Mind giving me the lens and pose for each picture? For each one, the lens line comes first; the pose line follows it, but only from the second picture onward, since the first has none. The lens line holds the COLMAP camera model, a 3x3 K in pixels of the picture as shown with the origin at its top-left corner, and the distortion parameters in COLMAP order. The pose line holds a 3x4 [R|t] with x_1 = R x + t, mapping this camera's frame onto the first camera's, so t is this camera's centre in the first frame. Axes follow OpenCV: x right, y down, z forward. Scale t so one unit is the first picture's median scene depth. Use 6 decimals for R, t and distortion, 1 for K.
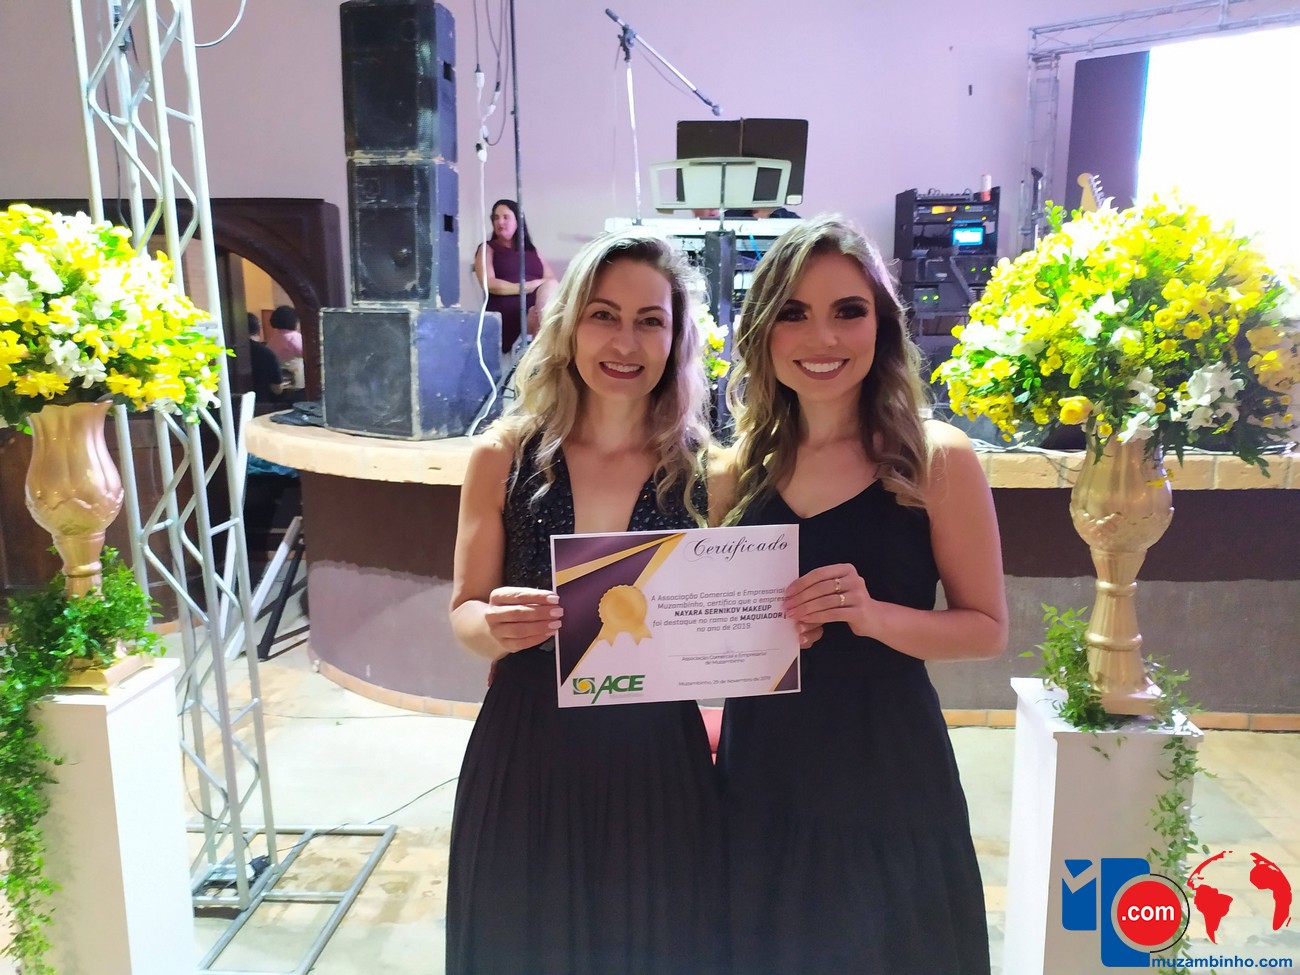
lens RADIAL K [[962.3, 0, 650.0], [0, 962.3, 487.5], [0, 0, 1]] dist [0.046246, -0.051108]
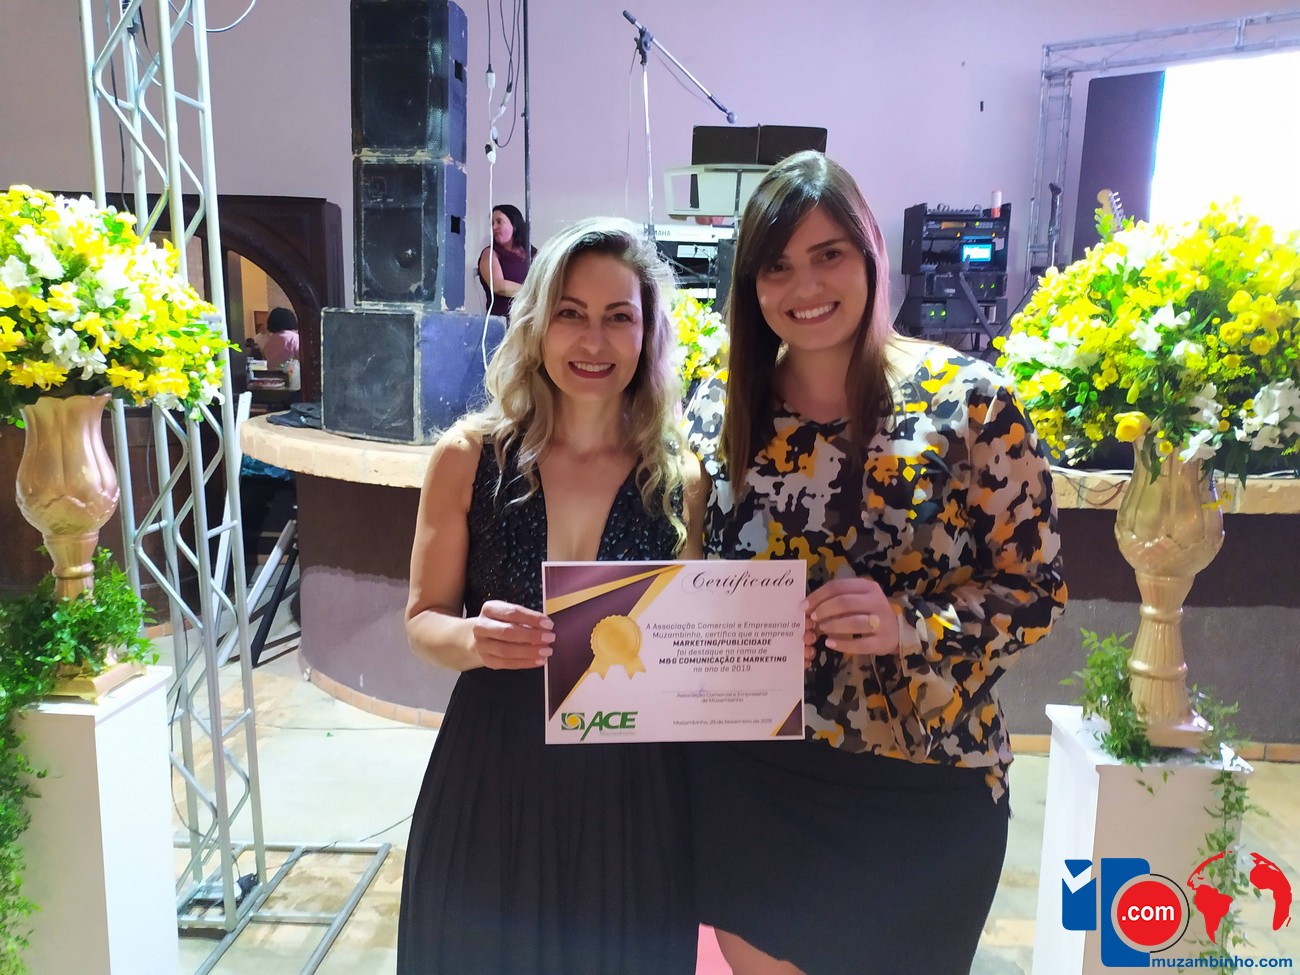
lens RADIAL K [[964.3, 0, 650.7], [0, 964.3, 483.5], [0, 0, 1]] dist [0.047471, -0.048531]
pose [[0.999693, 0.022451, 0.010522, -0.033321], [-0.022281, 0.999623, -0.016014, 0.001499], [-0.010877, 0.015774, 0.999816, 0.041761]]
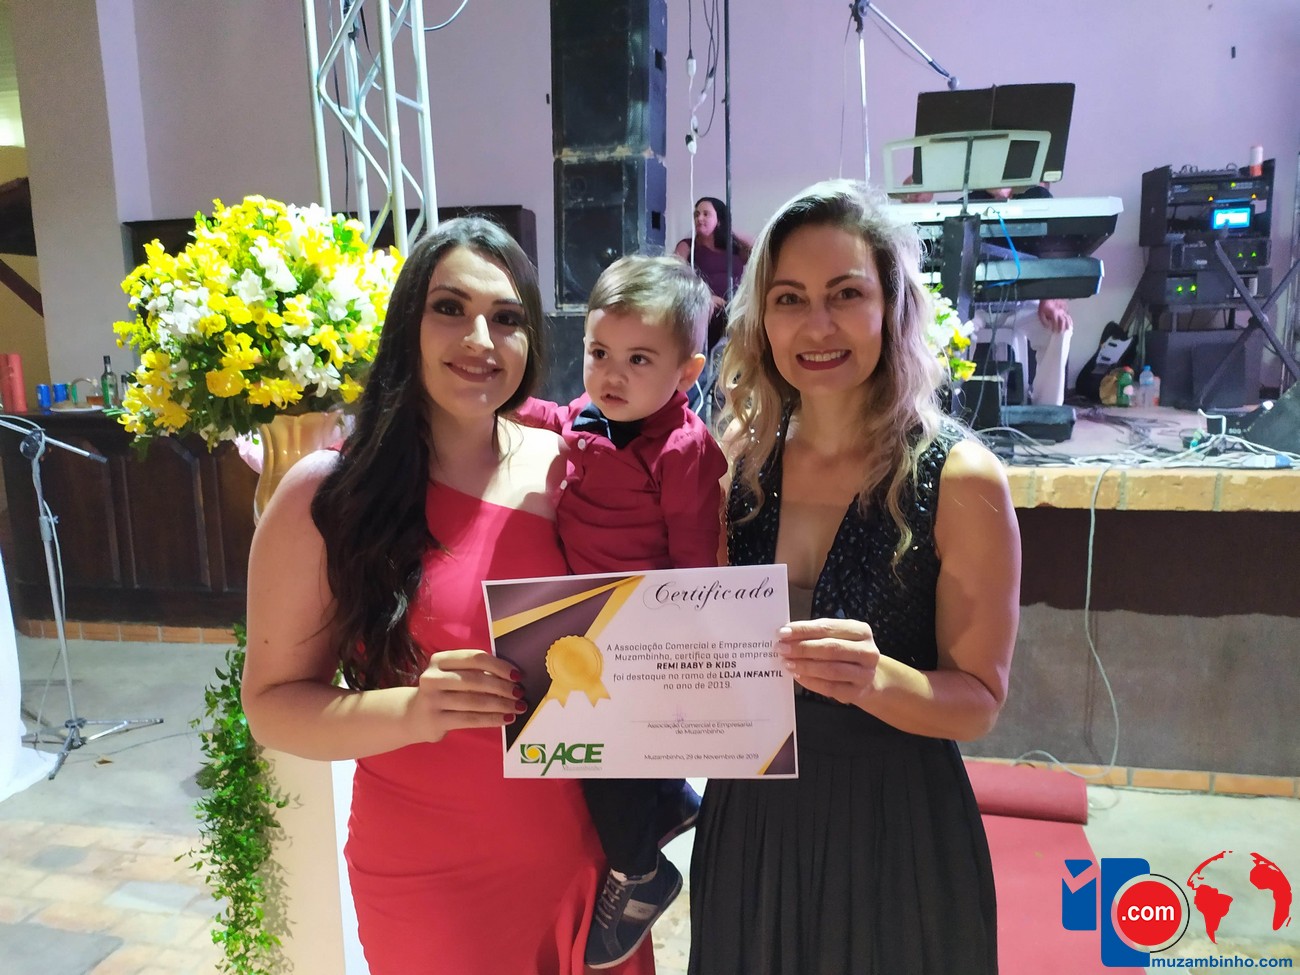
lens RADIAL K [[964.3, 0, 650.7], [0, 964.3, 483.5], [0, 0, 1]] dist [0.047471, -0.048531]
pose [[0.985496, 0.011130, -0.169334, -0.112253], [-0.012821, 0.999878, -0.008894, -0.016041], [0.169214, 0.010936, 0.985519, 0.151009]]
